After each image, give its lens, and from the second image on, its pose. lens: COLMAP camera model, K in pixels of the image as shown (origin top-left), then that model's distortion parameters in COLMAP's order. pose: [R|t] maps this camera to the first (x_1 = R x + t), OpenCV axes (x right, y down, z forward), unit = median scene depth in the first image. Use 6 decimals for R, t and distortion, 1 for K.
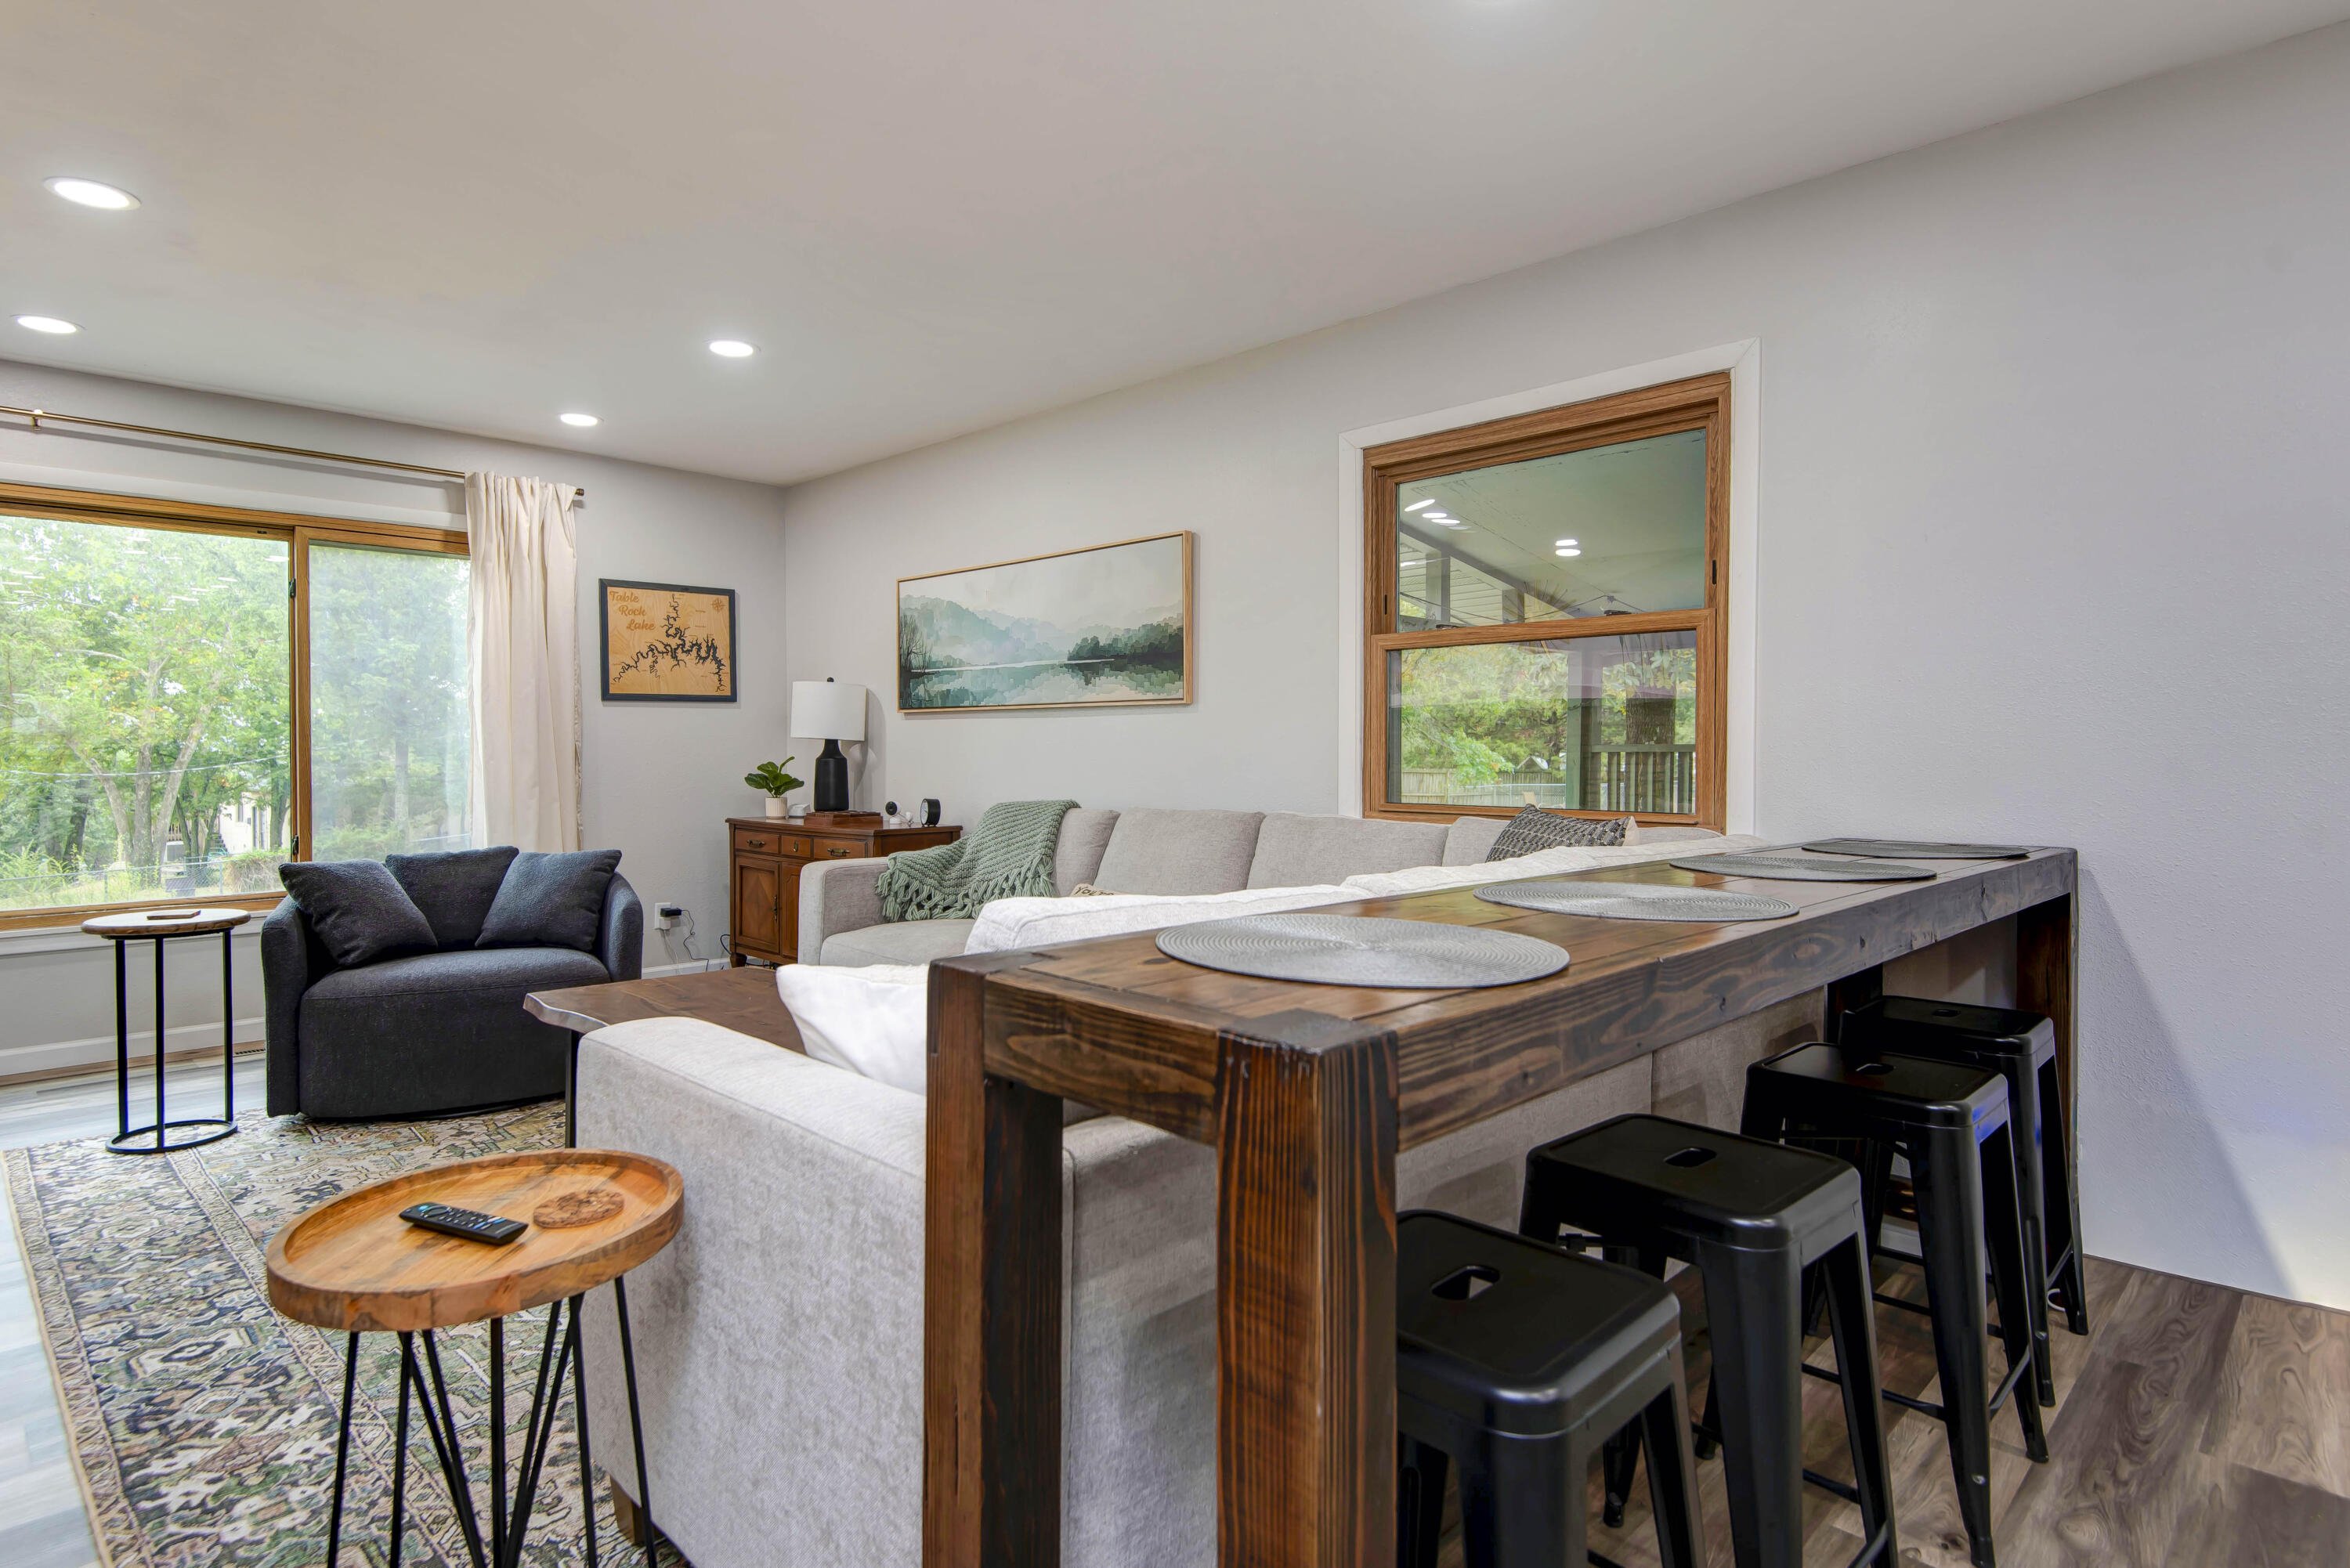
lens RADIAL K [[1279.5, 0, 1169.7], [0, 1279.5, 777.5], [0, 0, 1]] dist [0.032689, -0.018089]
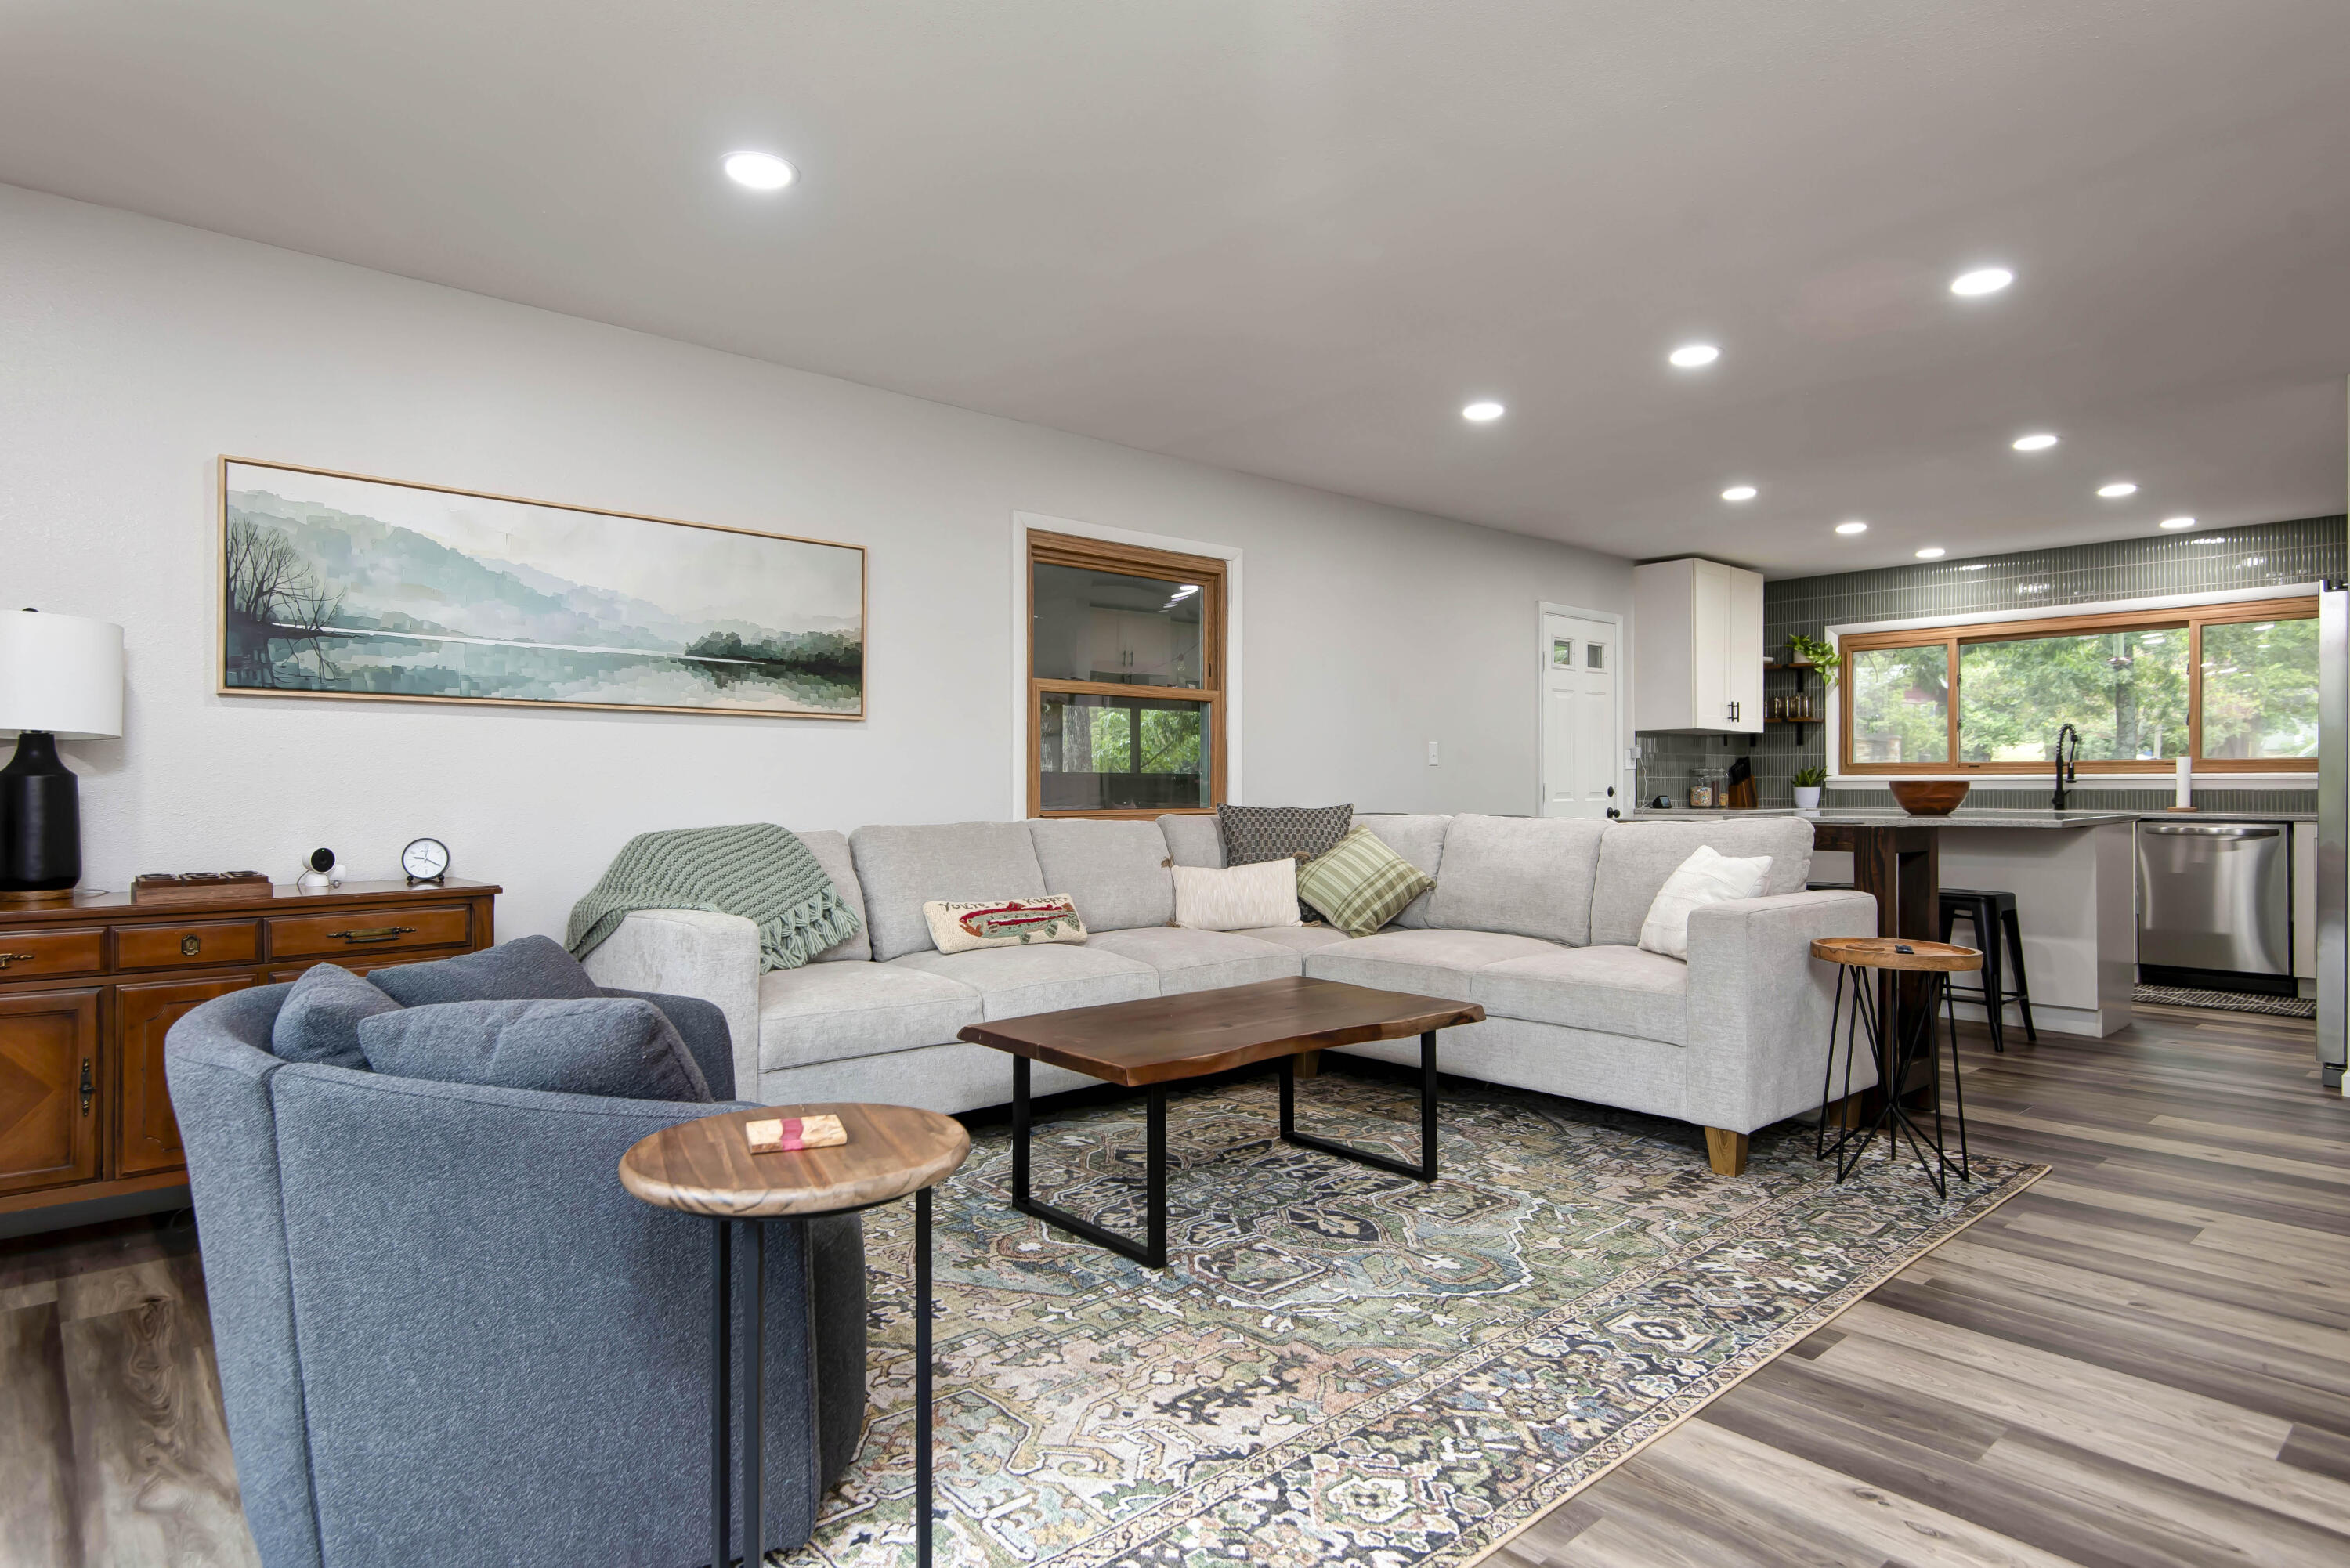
lens RADIAL K [[1279.5, 0, 1169.7], [0, 1279.5, 777.5], [0, 0, 1]] dist [0.032689, -0.018089]
pose [[0.042100, 0.009575, 0.999068, -1.280405], [0.024604, 0.999641, -0.010618, 0.004421], [-0.998810, 0.025028, 0.041849, 0.951211]]
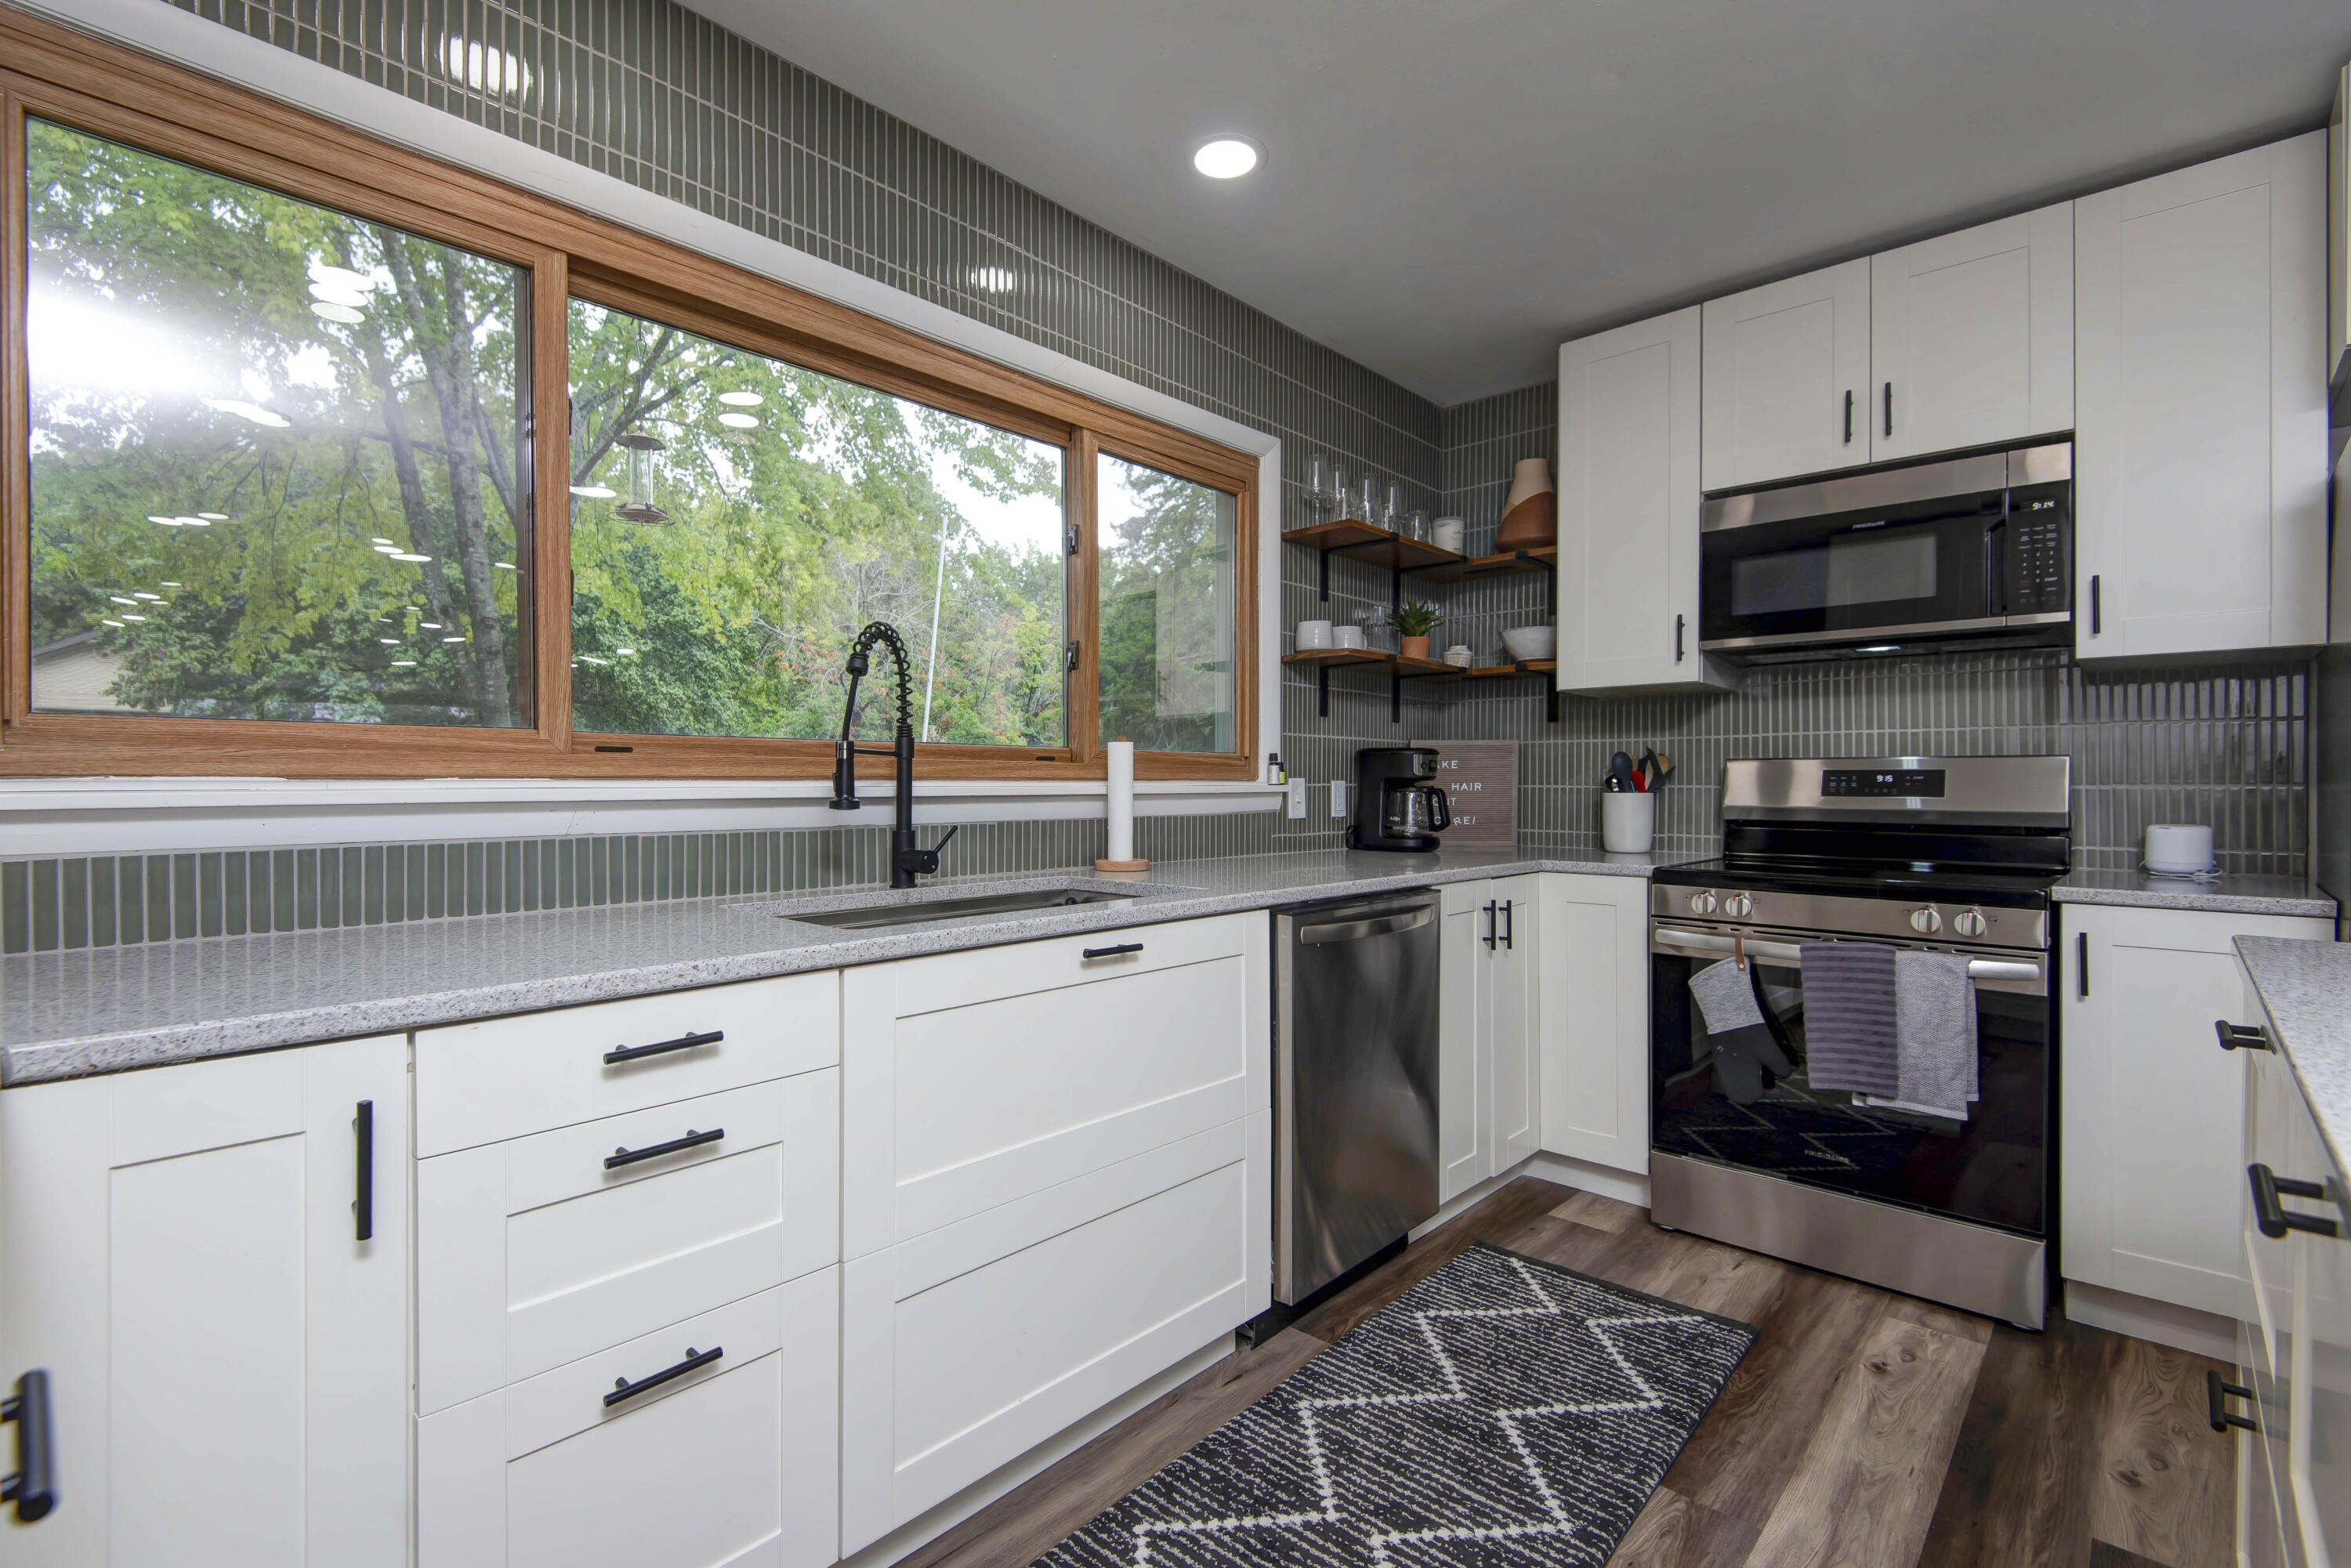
lens RADIAL K [[1060.9, 0, 1138.1], [0, 1060.9, 785.9], [0, 0, 1]] dist [0.000256, -0.000716]
pose [[-0.999771, 0.004194, -0.021007, 1.055500], [0.003638, 0.999644, 0.026419, -0.000750], [0.021110, 0.026337, -0.999430, 0.058866]]
